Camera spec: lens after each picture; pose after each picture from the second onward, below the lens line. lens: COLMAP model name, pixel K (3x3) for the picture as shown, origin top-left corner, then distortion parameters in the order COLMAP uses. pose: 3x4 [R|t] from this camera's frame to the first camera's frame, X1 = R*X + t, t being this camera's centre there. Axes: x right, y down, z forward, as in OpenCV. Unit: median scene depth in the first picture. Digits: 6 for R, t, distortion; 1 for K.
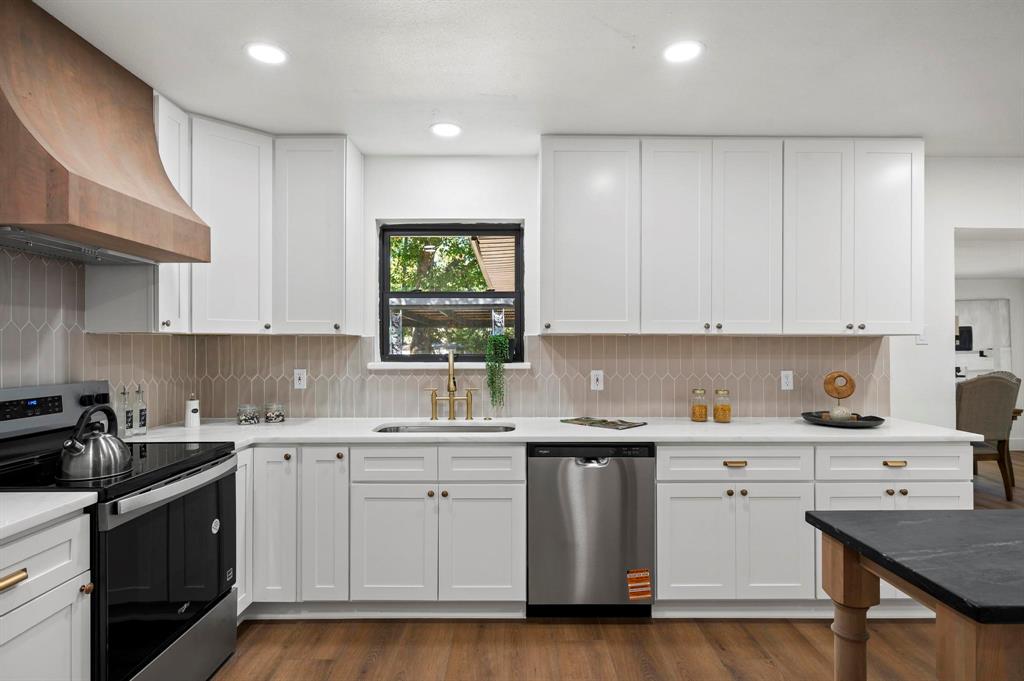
lens RADIAL K [[544.8, 0, 513.4], [0, 544.8, 341.4], [0, 0, 1]] dist [-0.000894, -0.000635]
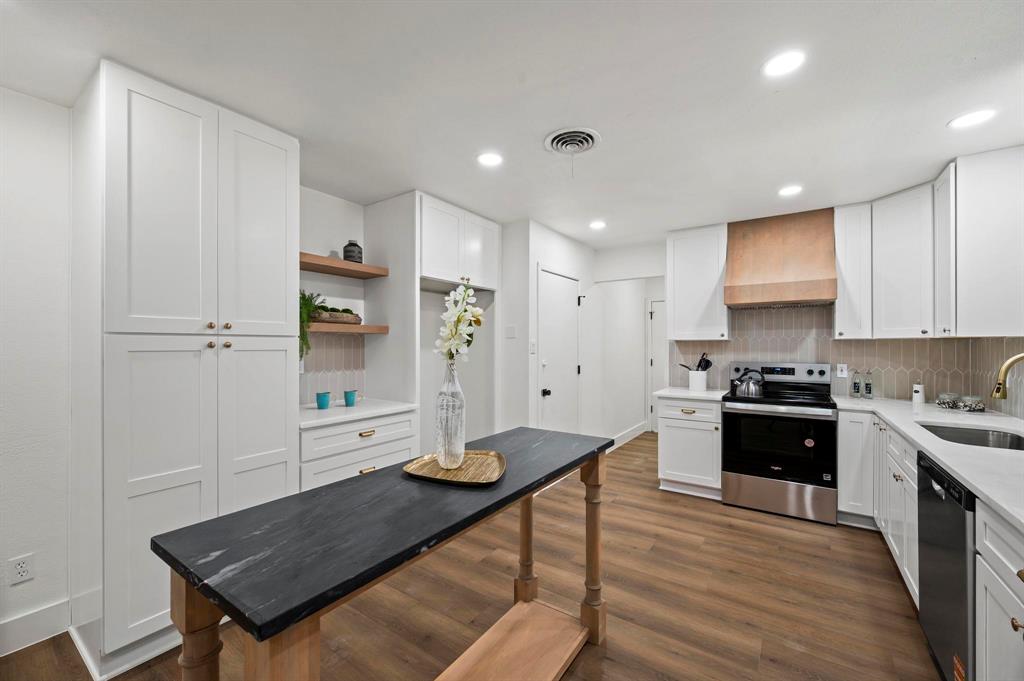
lens RADIAL K [[406.7, 0, 514.8], [0, 406.7, 345.5], [0, 0, 1]] dist [-0.001577, -0.000169]
pose [[-0.568689, 0.001409, -0.822551, 0.908543], [0.004840, 0.999987, -0.001633, 0.001949], [0.822538, -0.004909, -0.568688, 0.744788]]
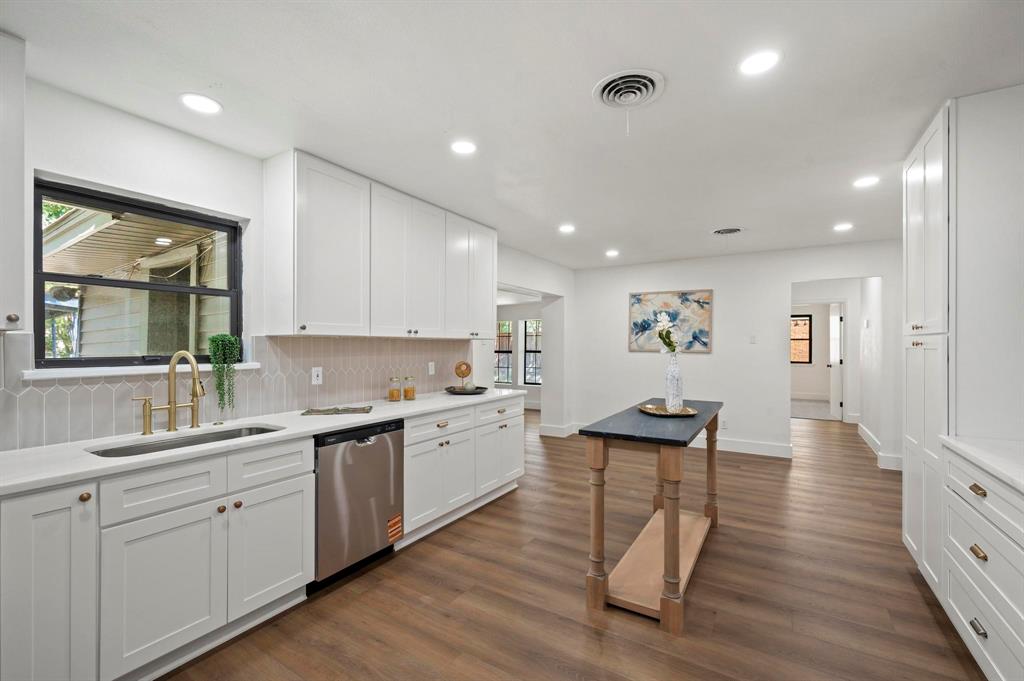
lens RADIAL K [[437.2, 0, 516.9], [0, 437.2, 344.8], [0, 0, 1]] dist [0.001097, 0.000121]
pose [[0.525569, -0.000318, 0.850751, -0.460729], [-0.004044, 0.999988, 0.002872, 0.001882], [-0.850741, -0.004949, 0.525561, 0.180622]]
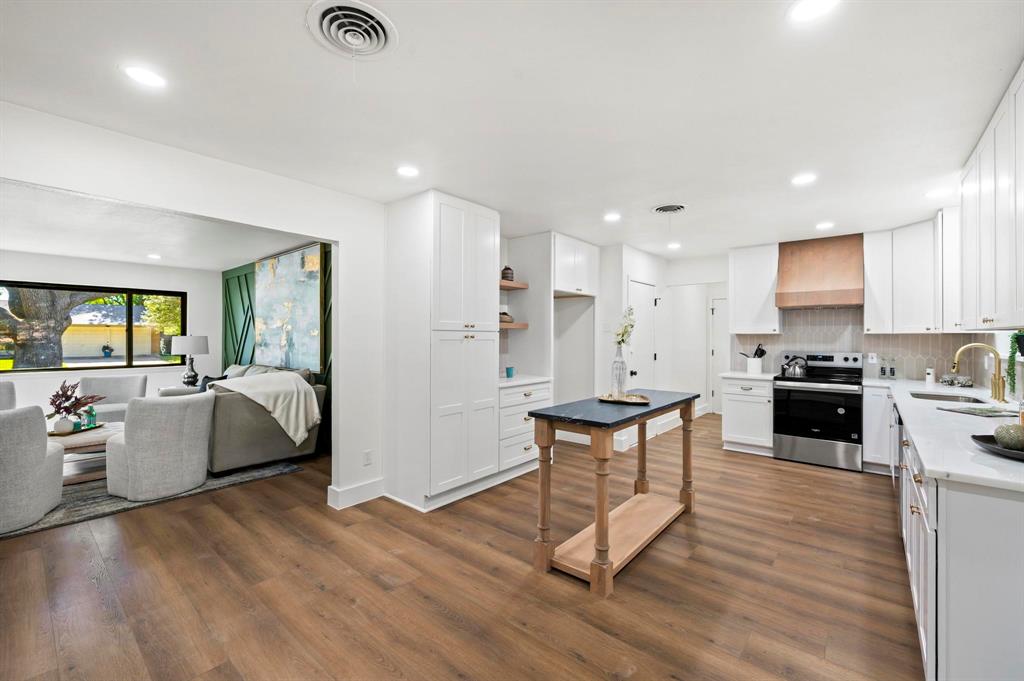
lens RADIAL K [[424.1, 0, 513.4], [0, 424.1, 334.7], [0, 0, 1]] dist [-0.000208, -0.000101]
pose [[-0.647757, -0.004764, -0.761832, 1.488950], [0.000525, 0.999977, -0.006700, 0.000236], [0.761846, -0.004740, -0.647740, 0.863849]]
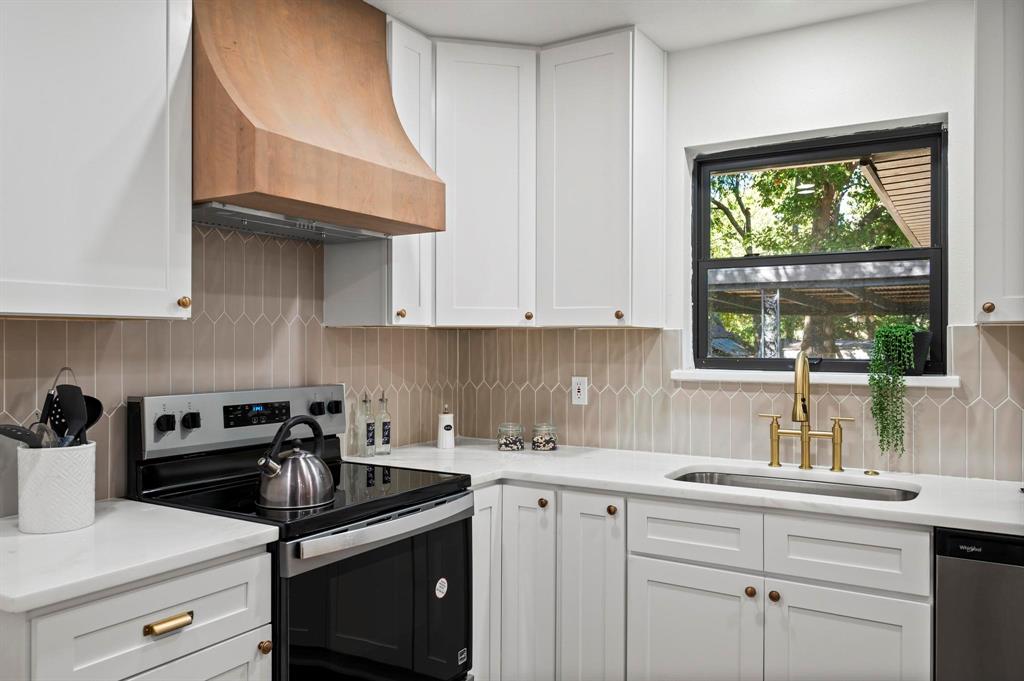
lens RADIAL K [[772.3, 0, 512.0], [0, 772.3, 340.5], [0, 0, 1]] dist [-0.004985, -0.003505]
pose [[0.848697, 0.002954, -0.528871, 0.065926], [-0.000517, 0.999989, 0.004756, -0.000198], [0.528879, -0.003763, 0.848689, 0.127864]]
